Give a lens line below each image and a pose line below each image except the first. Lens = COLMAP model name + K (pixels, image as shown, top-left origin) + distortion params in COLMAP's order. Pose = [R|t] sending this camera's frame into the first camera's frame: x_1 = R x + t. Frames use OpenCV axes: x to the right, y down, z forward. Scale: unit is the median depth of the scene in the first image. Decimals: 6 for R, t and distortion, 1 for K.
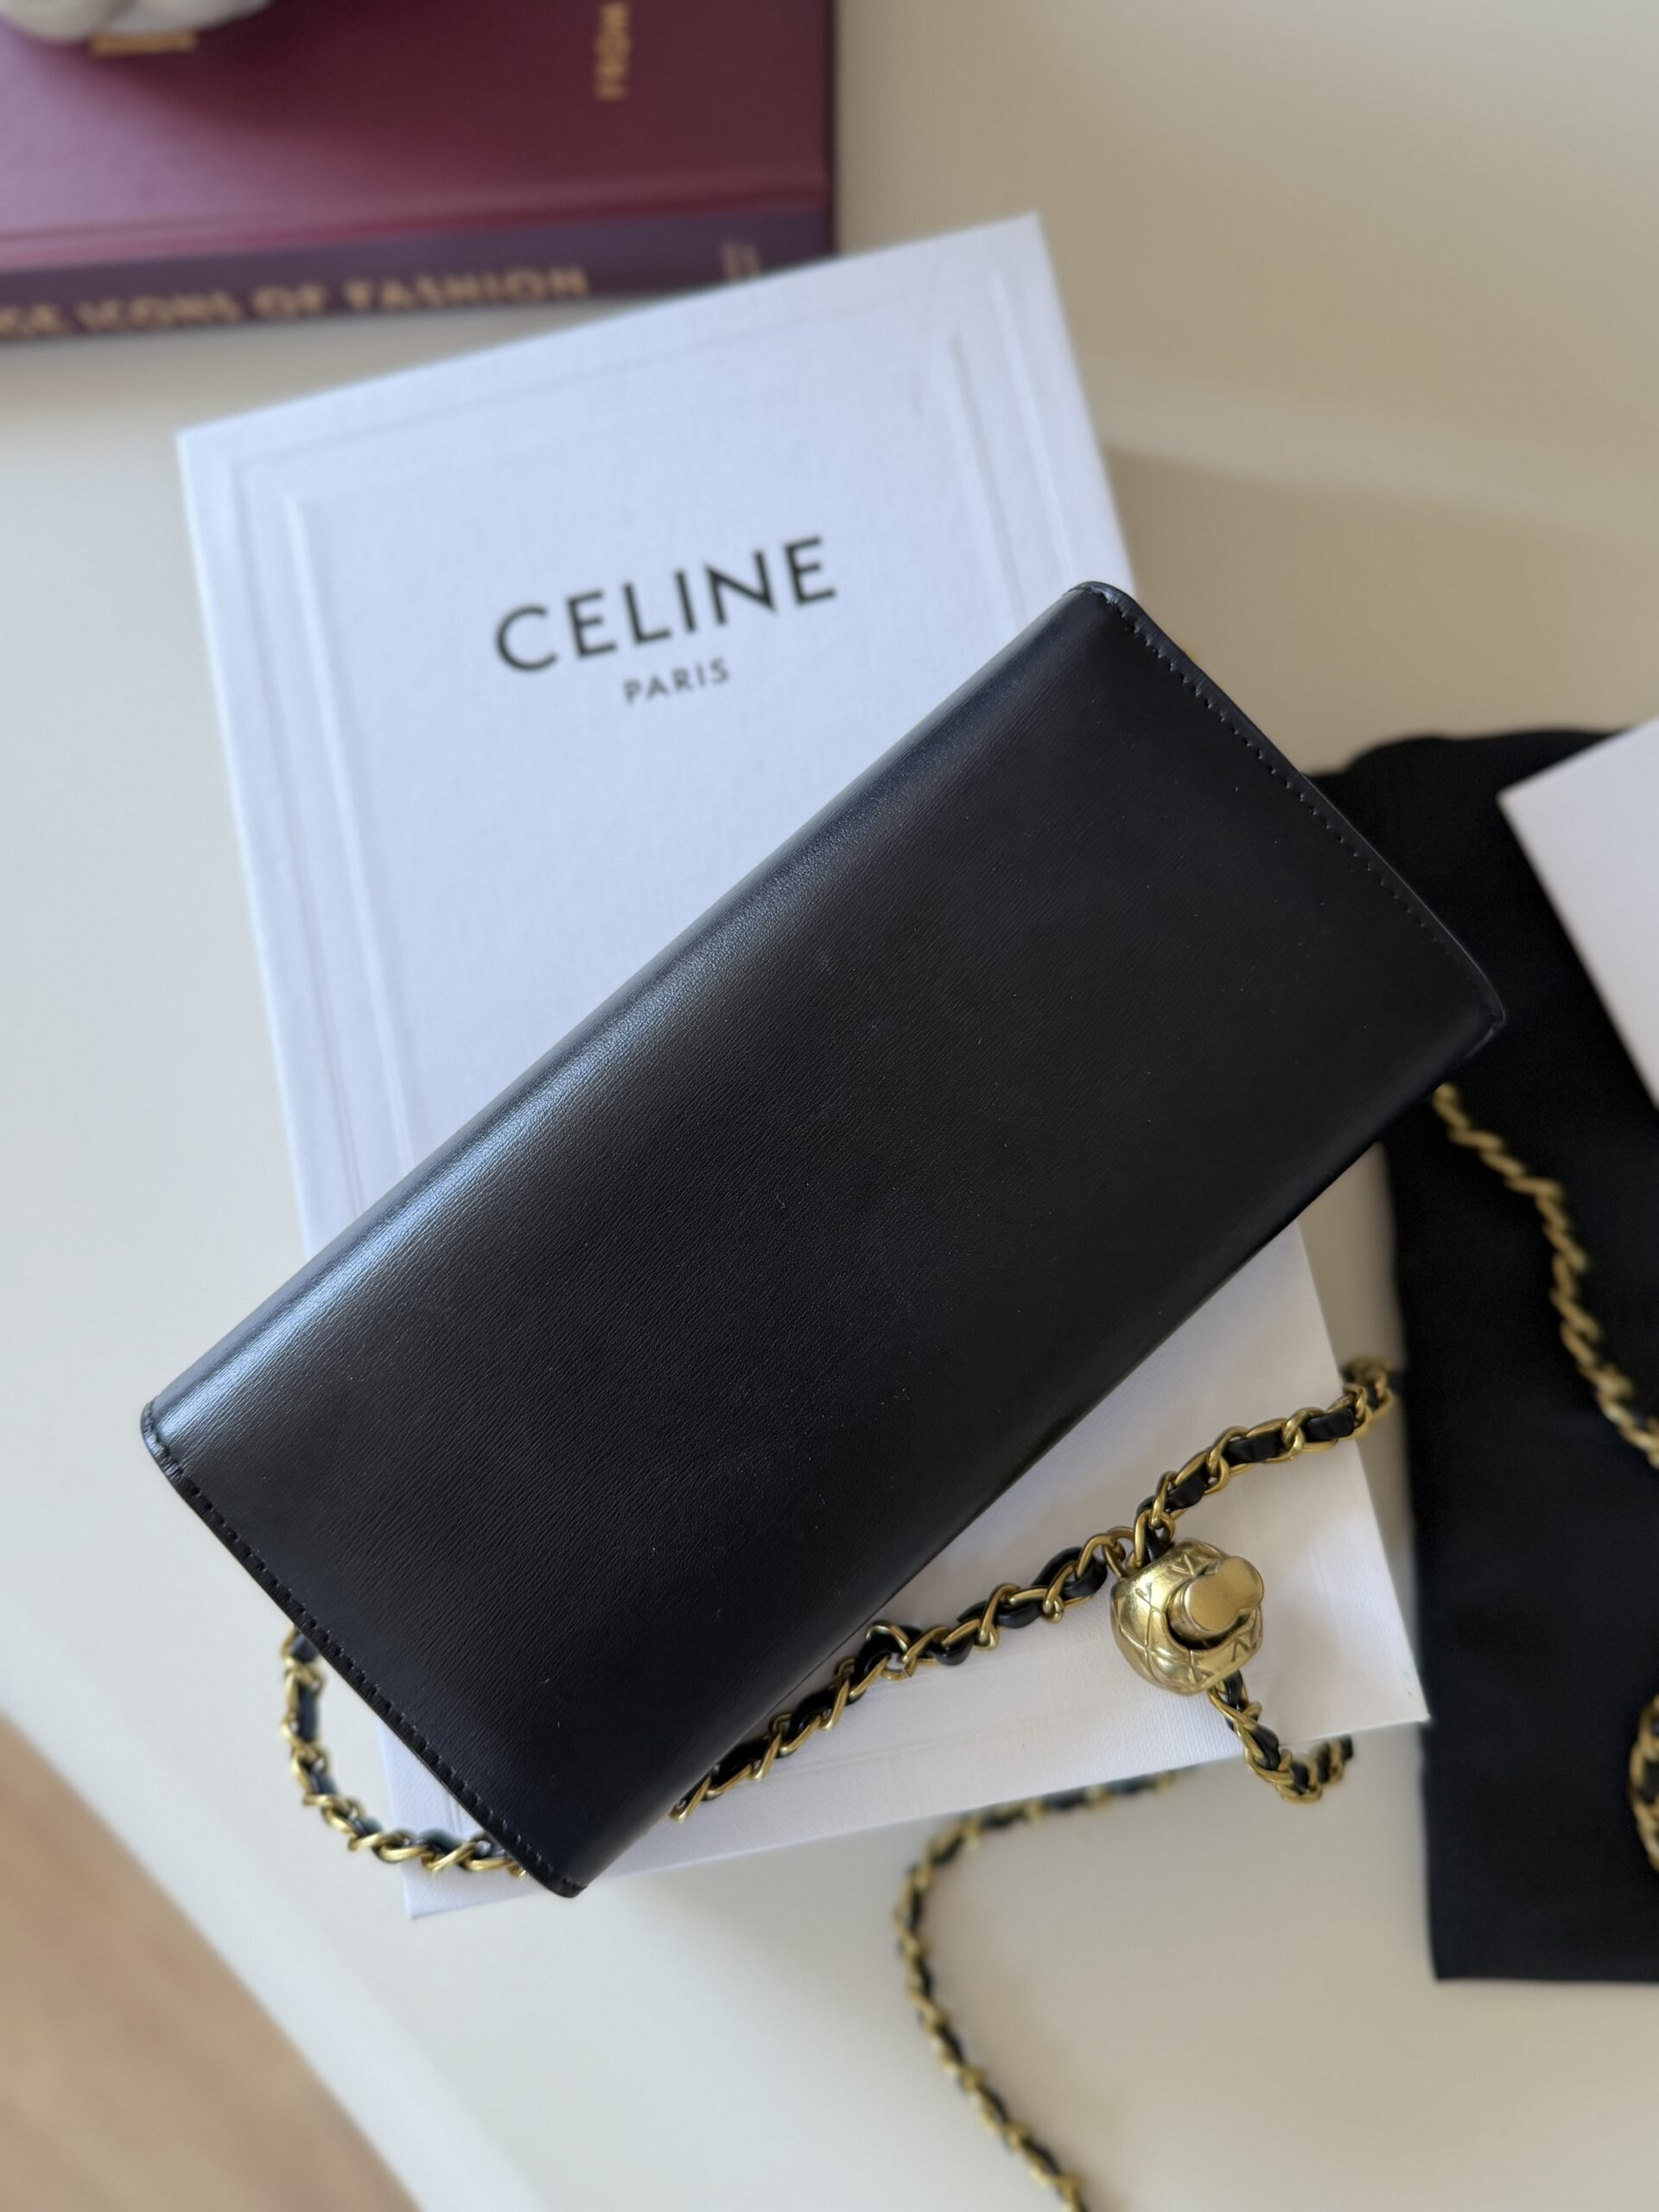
lens RADIAL K [[2187.8, 0, 845.4], [0, 2187.8, 1068.2], [0, 0, 1]] dist [0.084459, -0.318805]
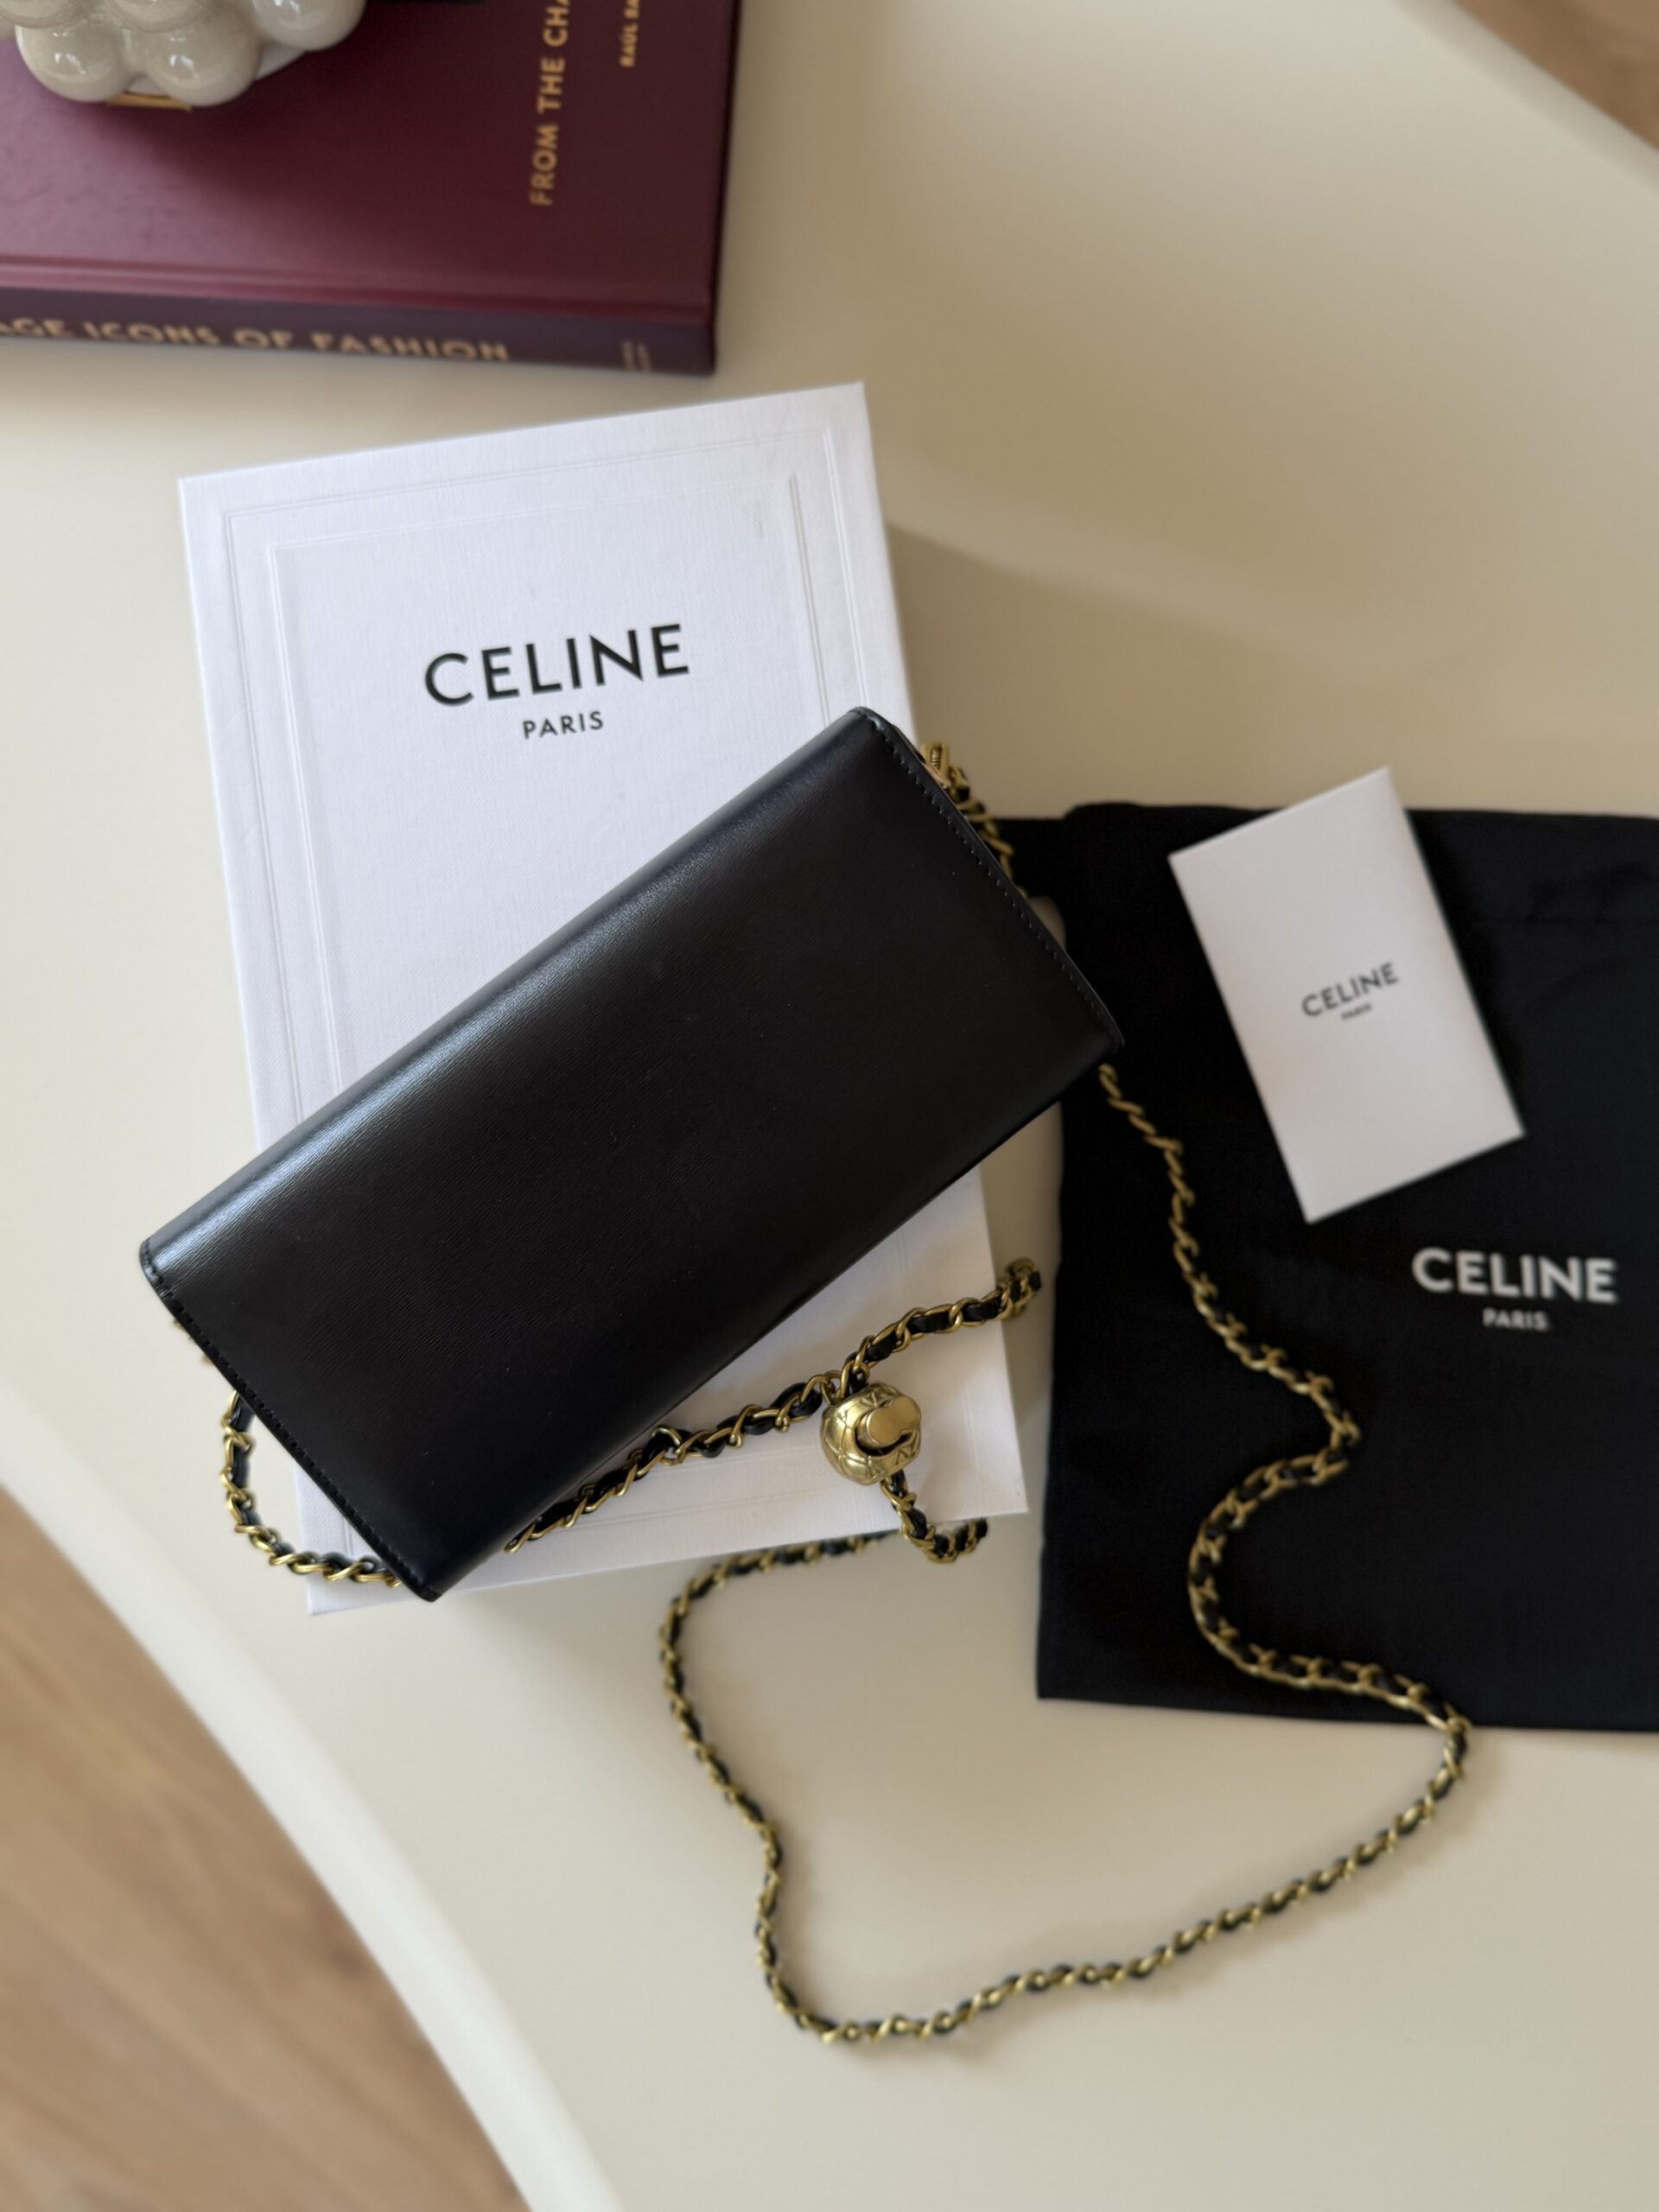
lens RADIAL K [[2117.7, 0, 922.5], [0, 2117.7, 1097.4], [0, 0, 1]] dist [0.097013, -0.271546]
pose [[0.990578, 0.074539, 0.114884, 0.008148], [-0.084894, 0.992493, 0.088038, -0.091983], [-0.107459, -0.096962, 0.989470, -0.350740]]
